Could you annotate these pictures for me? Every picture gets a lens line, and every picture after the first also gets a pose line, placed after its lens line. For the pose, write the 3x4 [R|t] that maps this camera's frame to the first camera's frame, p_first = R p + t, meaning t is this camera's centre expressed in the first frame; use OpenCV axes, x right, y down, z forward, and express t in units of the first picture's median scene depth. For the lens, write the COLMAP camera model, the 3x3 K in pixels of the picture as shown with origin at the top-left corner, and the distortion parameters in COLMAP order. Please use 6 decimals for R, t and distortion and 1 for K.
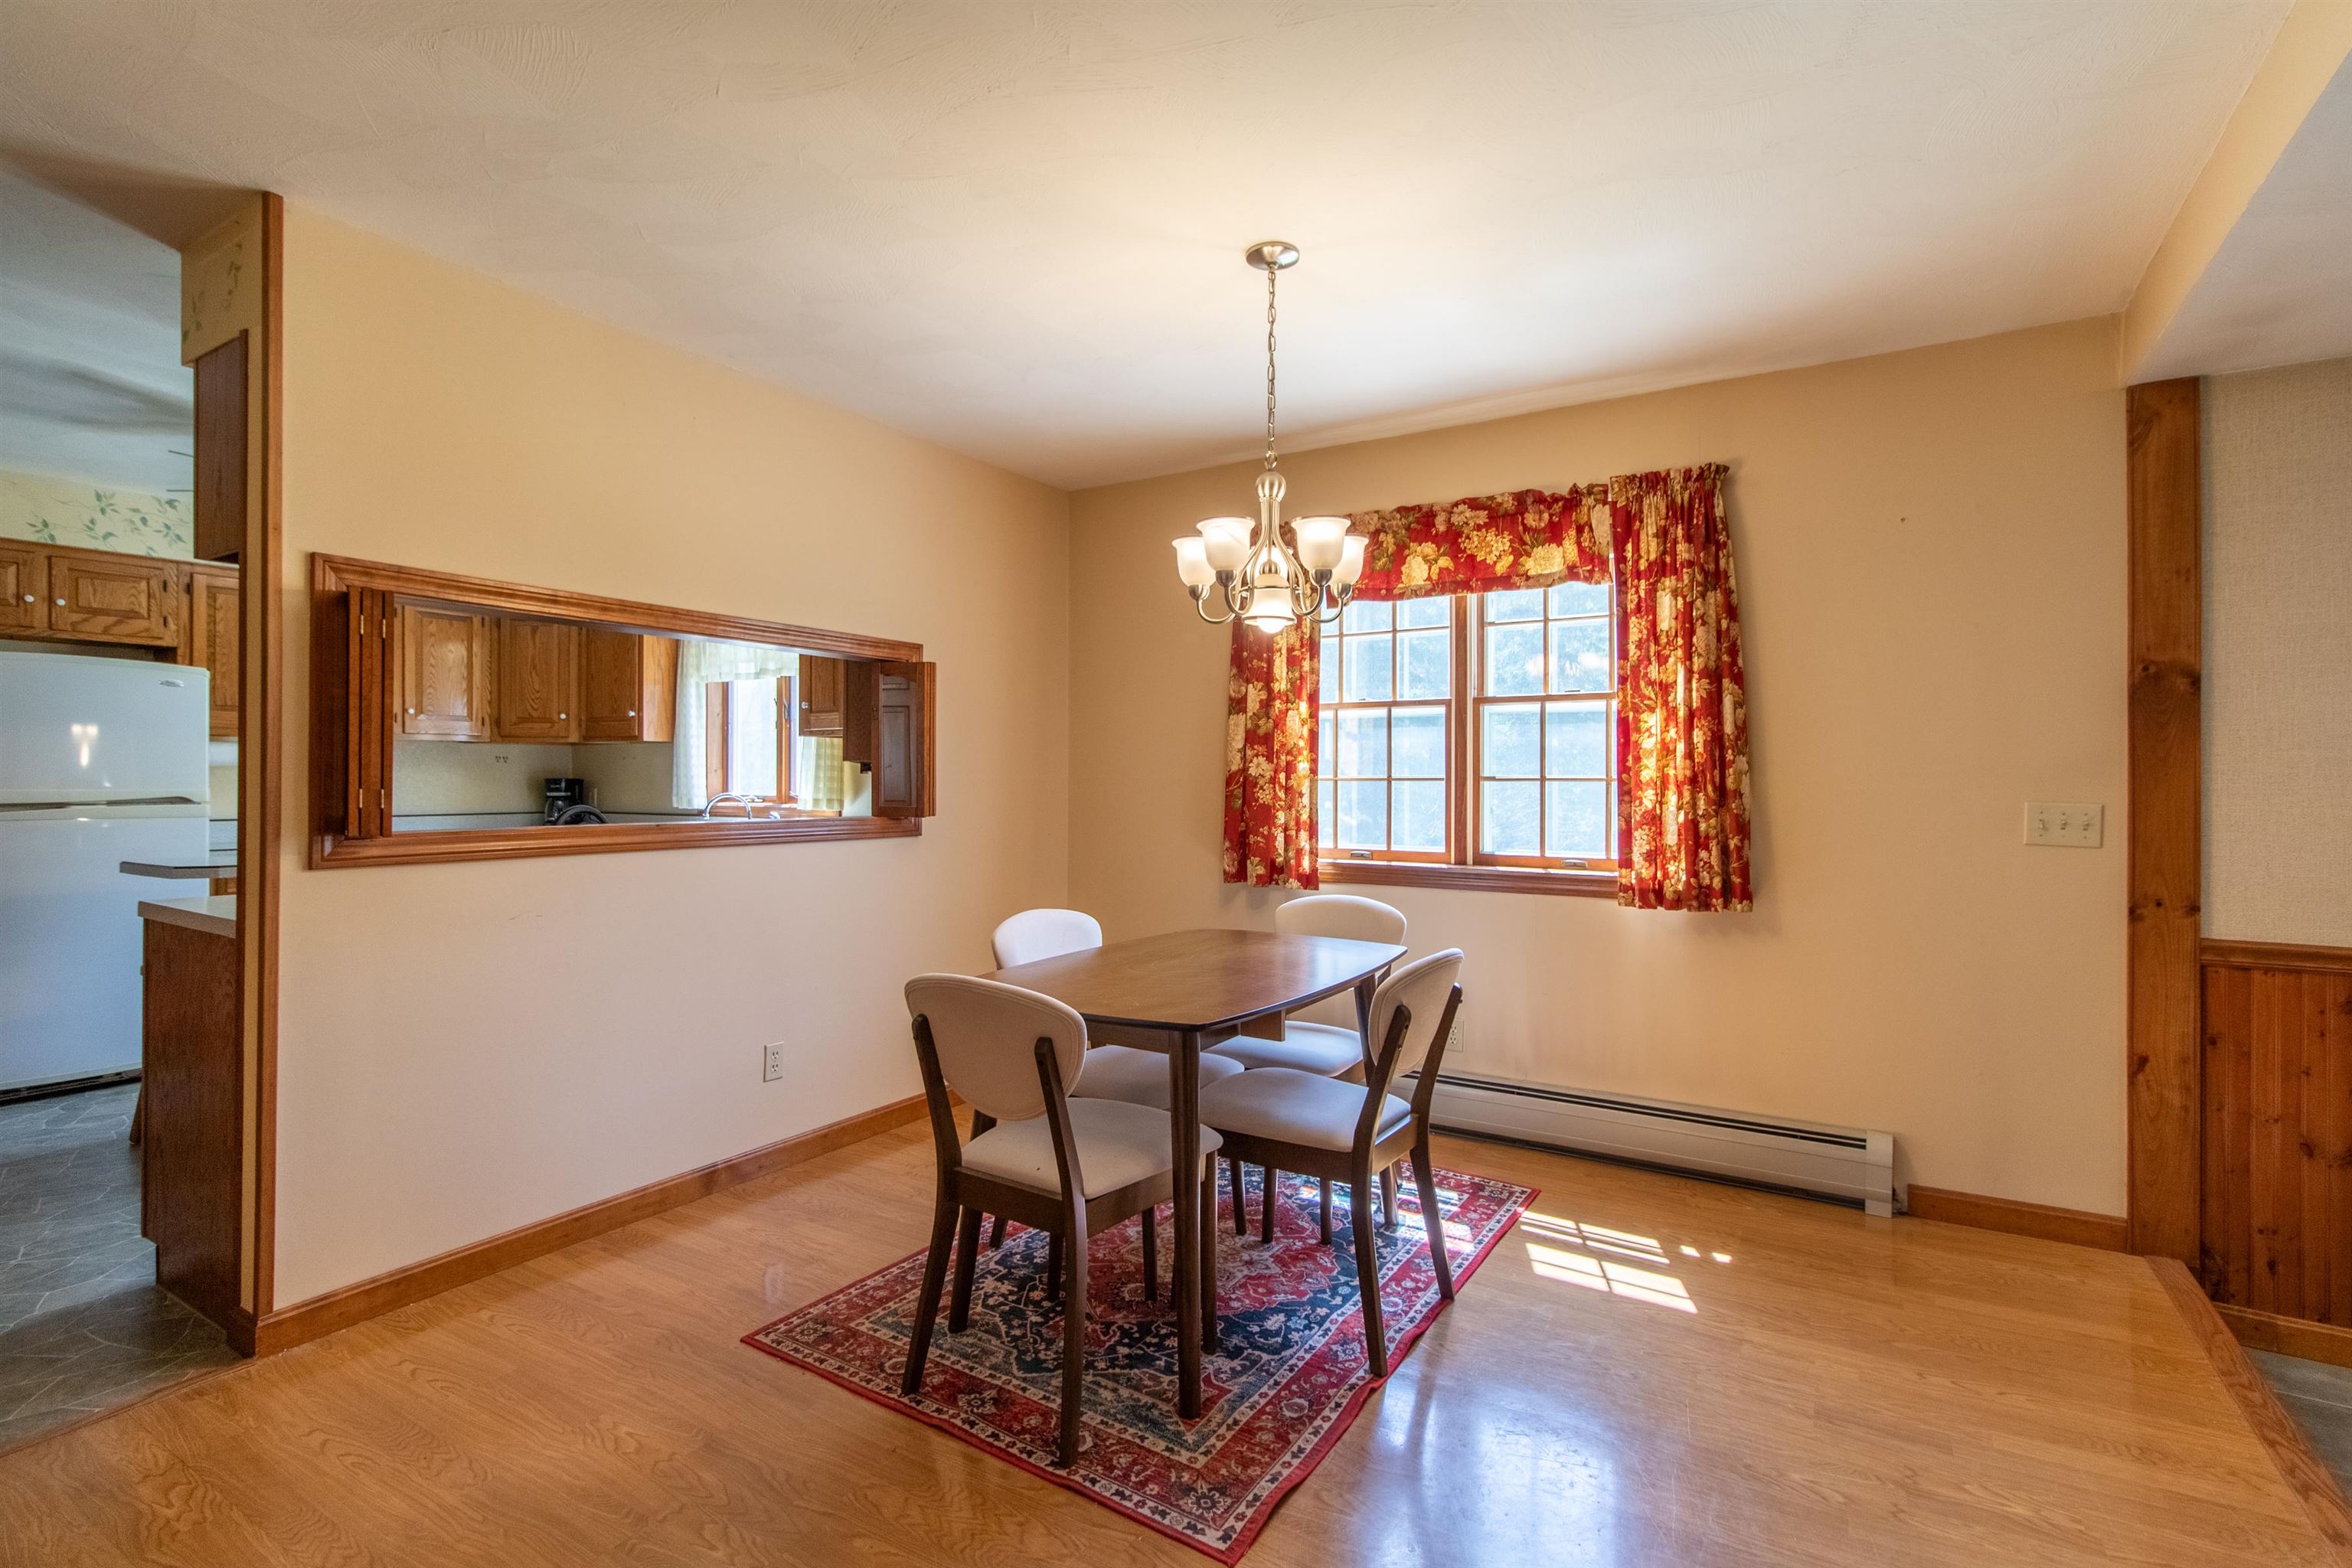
lens RADIAL K [[1093.0, 0, 1163.7], [0, 1093.0, 776.0], [0, 0, 1]] dist [0.001994, 0.000503]
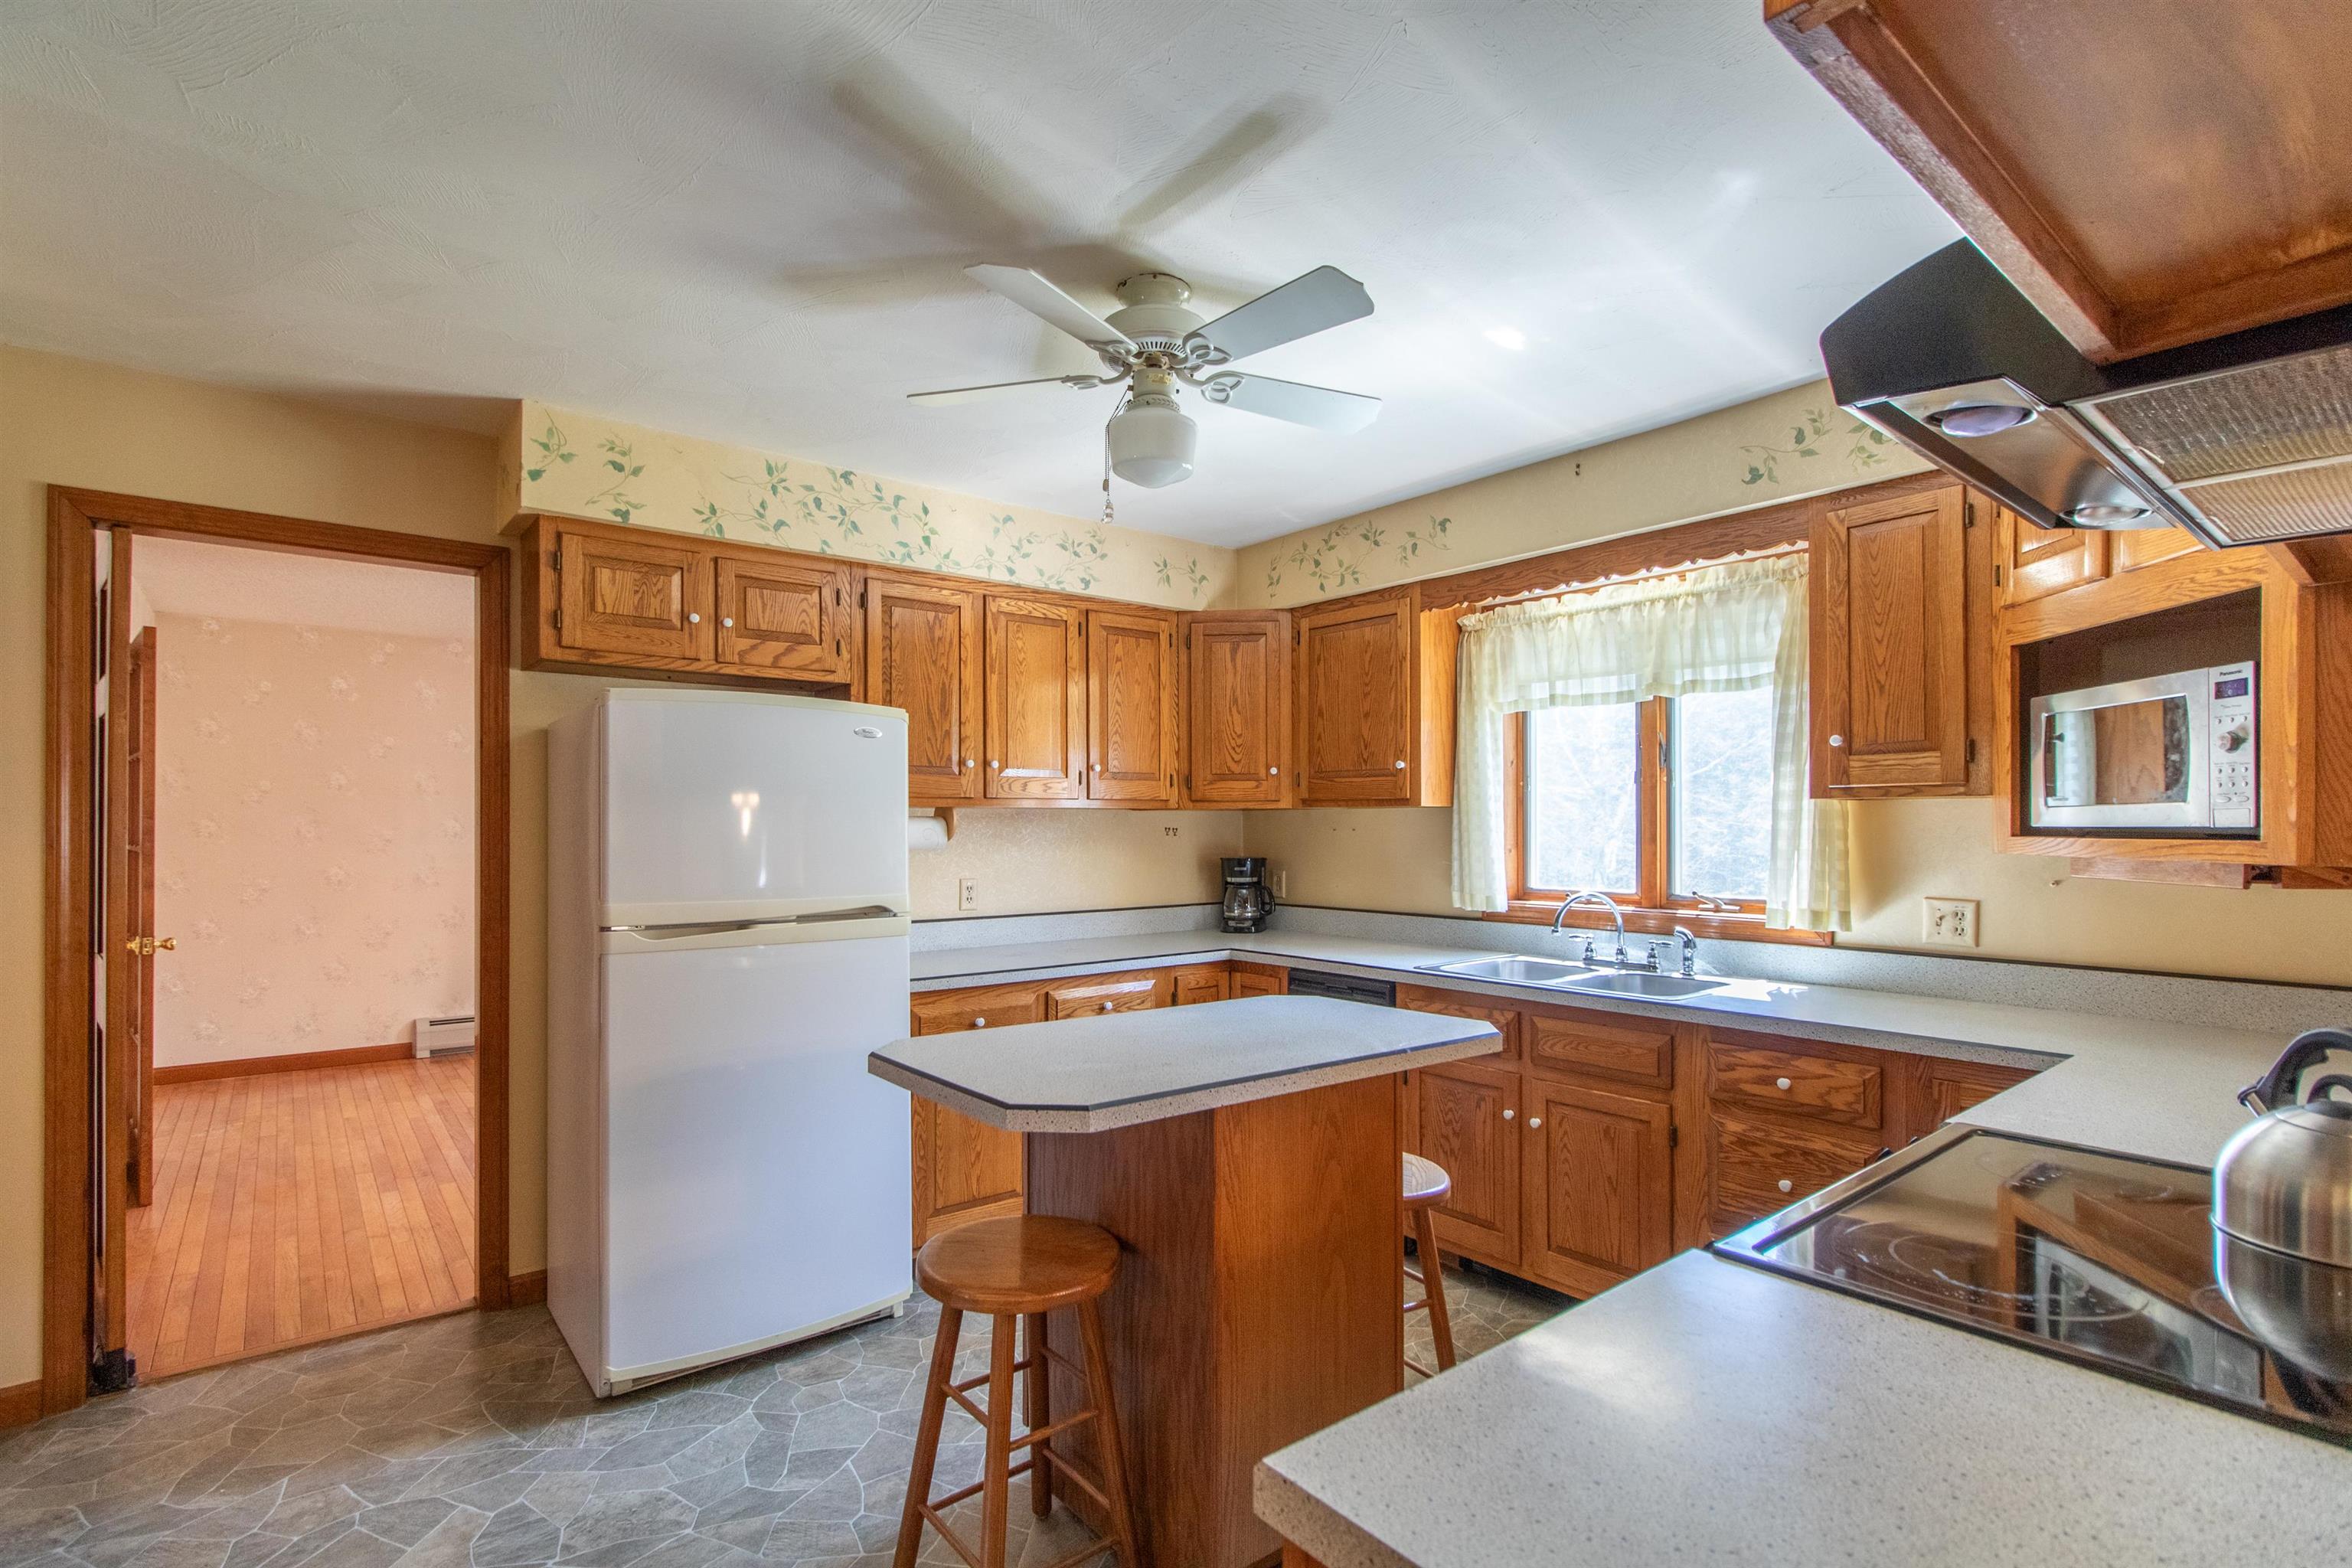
lens RADIAL K [[1099.1, 0, 1169.6], [0, 1099.1, 819.9], [0, 0, 1]] dist [0.000597, 0.000149]
pose [[0.945414, -0.005928, -0.325817, -0.627019], [0.005155, 0.999981, -0.003236, -0.035224], [0.325830, 0.001380, 0.945427, 0.524139]]
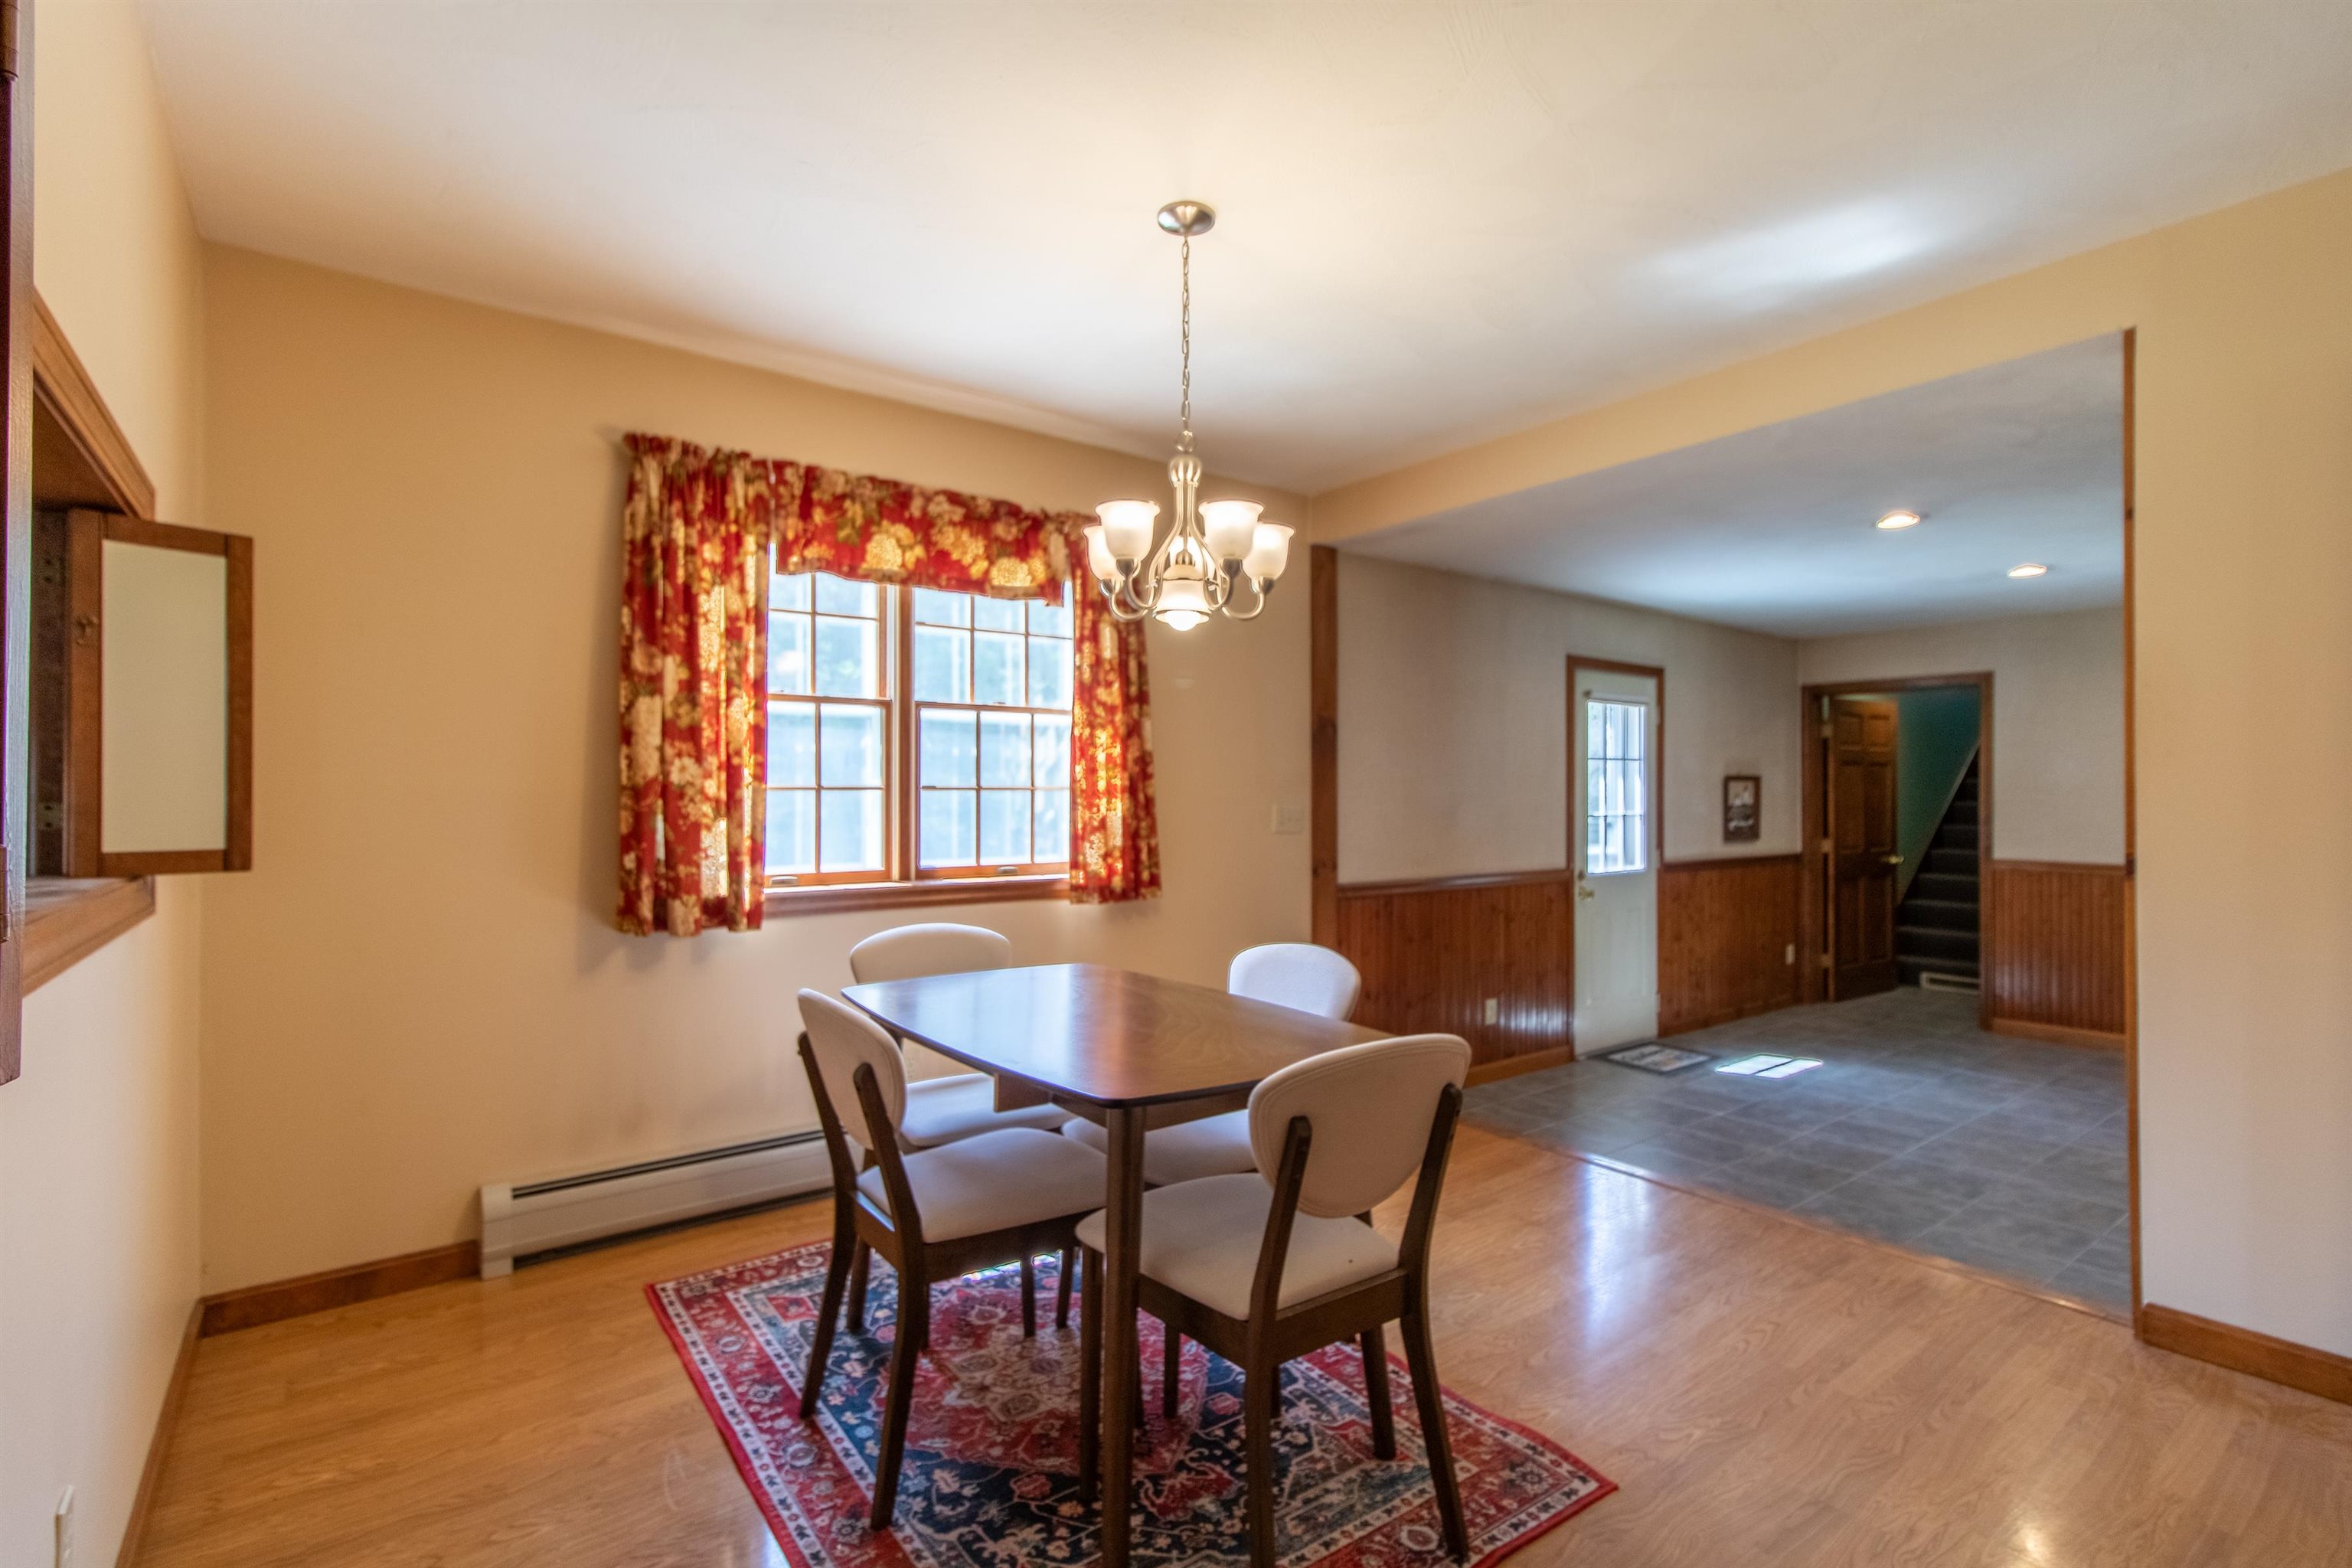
lens RADIAL K [[1106.3, 0, 1185.5], [0, 1106.3, 782.9], [0, 0, 1]] dist [0.002119, 0.000869]
pose [[0.343119, 0.004863, 0.939279, -0.532554], [-0.003707, 0.999986, -0.003823, 0.000982], [-0.939285, -0.002170, 0.343132, 0.468605]]
